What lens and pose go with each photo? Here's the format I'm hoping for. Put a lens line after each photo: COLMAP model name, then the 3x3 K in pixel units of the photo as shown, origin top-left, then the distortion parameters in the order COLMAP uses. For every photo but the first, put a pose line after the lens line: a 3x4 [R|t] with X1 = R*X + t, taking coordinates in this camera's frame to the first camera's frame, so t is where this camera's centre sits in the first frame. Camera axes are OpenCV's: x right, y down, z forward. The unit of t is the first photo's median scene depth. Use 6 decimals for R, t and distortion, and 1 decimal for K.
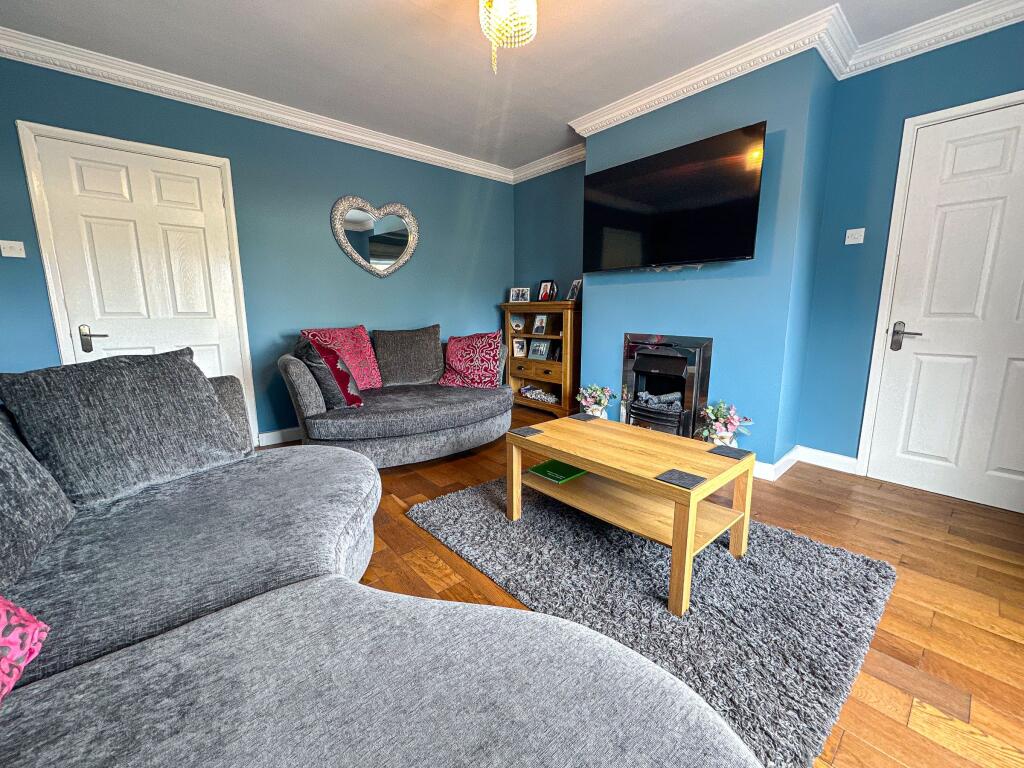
lens RADIAL K [[418.2, 0, 512.0], [0, 418.2, 384.0], [0, 0, 1]] dist [0.000942, -0.000127]
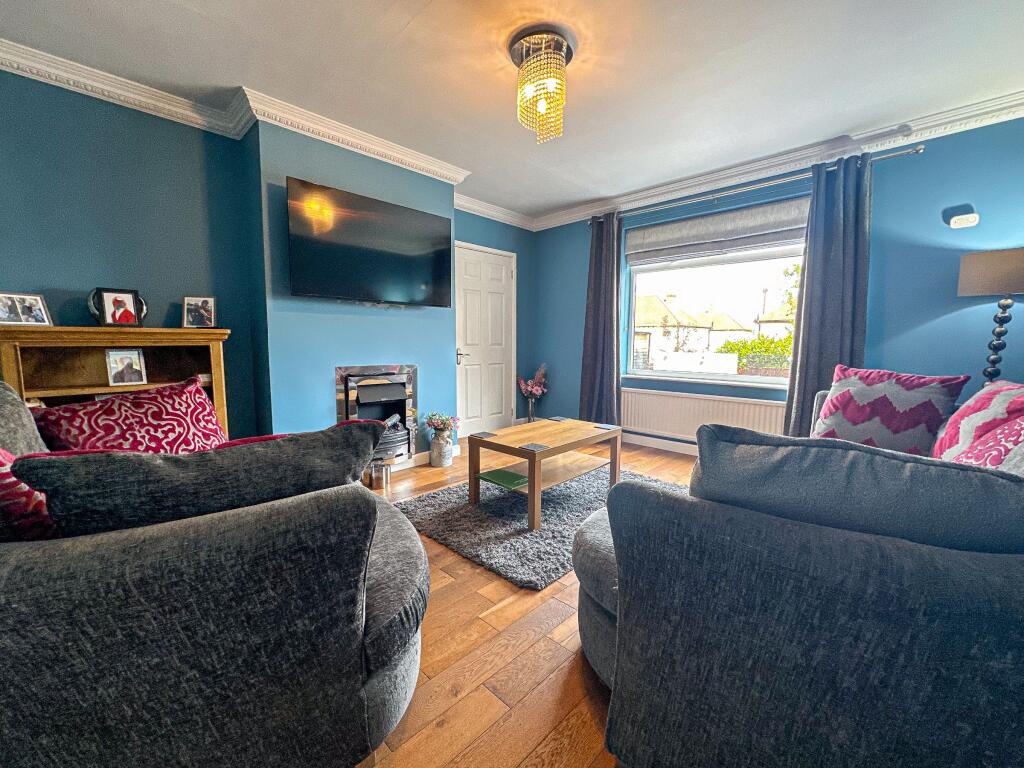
lens RADIAL K [[418.2, 0, 512.0], [0, 418.2, 384.0], [0, 0, 1]] dist [0.000942, -0.000127]
pose [[-0.069657, -0.104482, 0.992084, -0.643157], [0.167101, 0.979226, 0.114861, -0.120335], [-0.983476, 0.173780, -0.050751, 0.642144]]
